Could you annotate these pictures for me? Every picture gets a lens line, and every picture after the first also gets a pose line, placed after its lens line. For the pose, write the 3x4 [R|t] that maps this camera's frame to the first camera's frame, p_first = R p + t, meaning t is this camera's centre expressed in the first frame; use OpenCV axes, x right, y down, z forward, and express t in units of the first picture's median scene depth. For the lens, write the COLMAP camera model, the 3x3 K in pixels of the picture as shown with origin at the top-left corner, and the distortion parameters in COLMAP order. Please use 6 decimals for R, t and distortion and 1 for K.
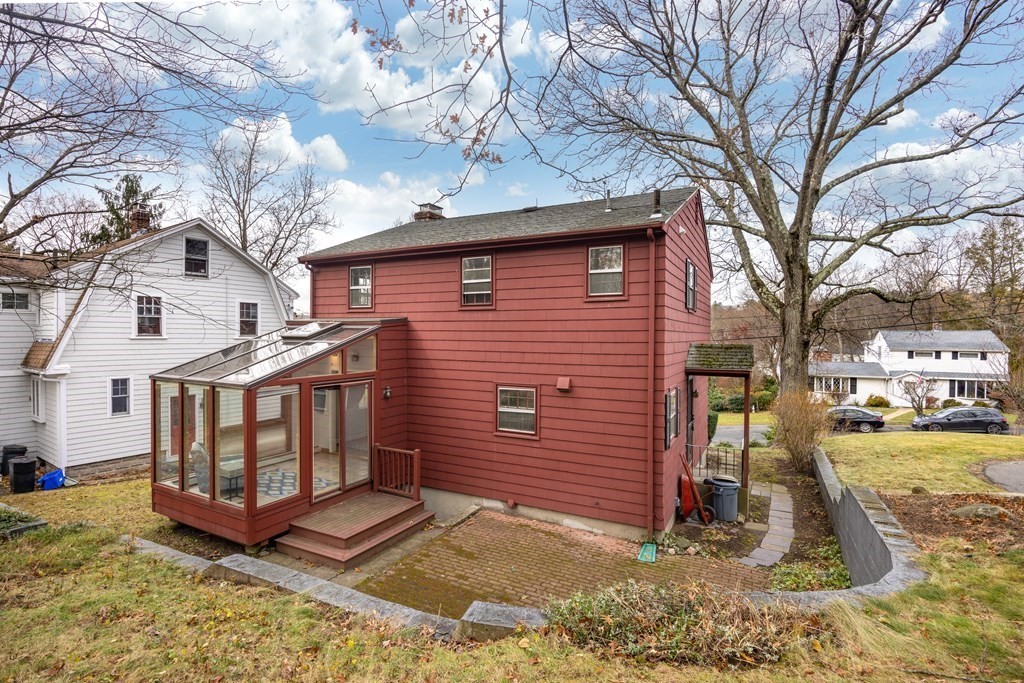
lens RADIAL K [[494.3, 0, 510.7], [0, 494.3, 339.7], [0, 0, 1]] dist [-0.003216, 0.000371]
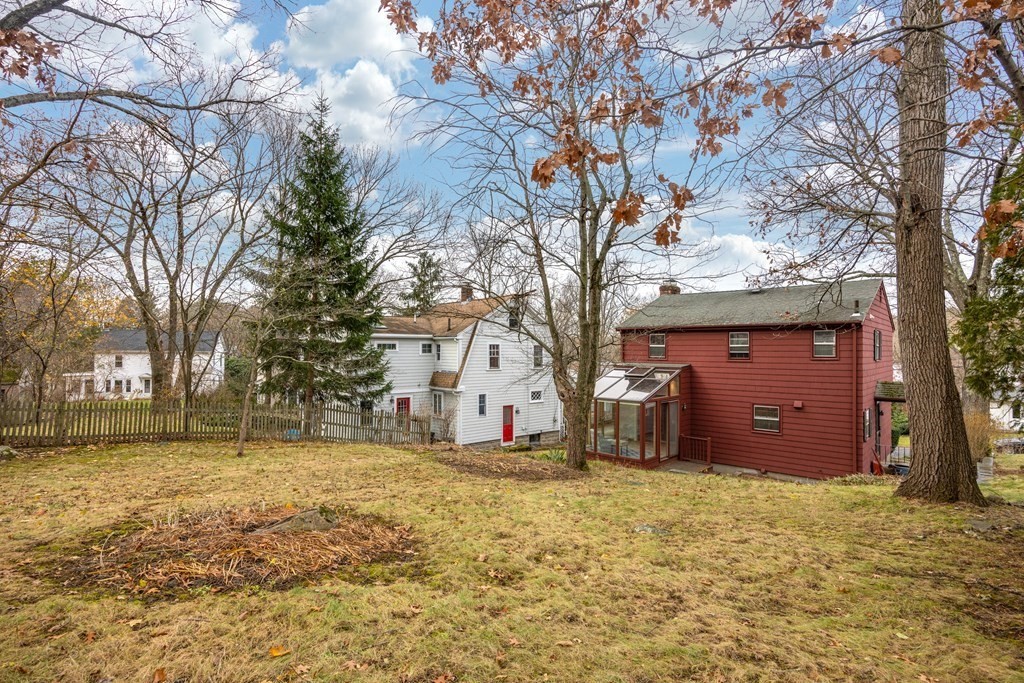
lens RADIAL K [[494.3, 0, 511.5], [0, 494.3, 345.7], [0, 0, 1]] dist [-0.003216, 0.000371]
pose [[0.961929, -0.006023, -0.273233, -0.379252], [0.000190, 0.999772, -0.021368, -0.082046], [0.273300, 0.020502, 0.961710, -0.964951]]
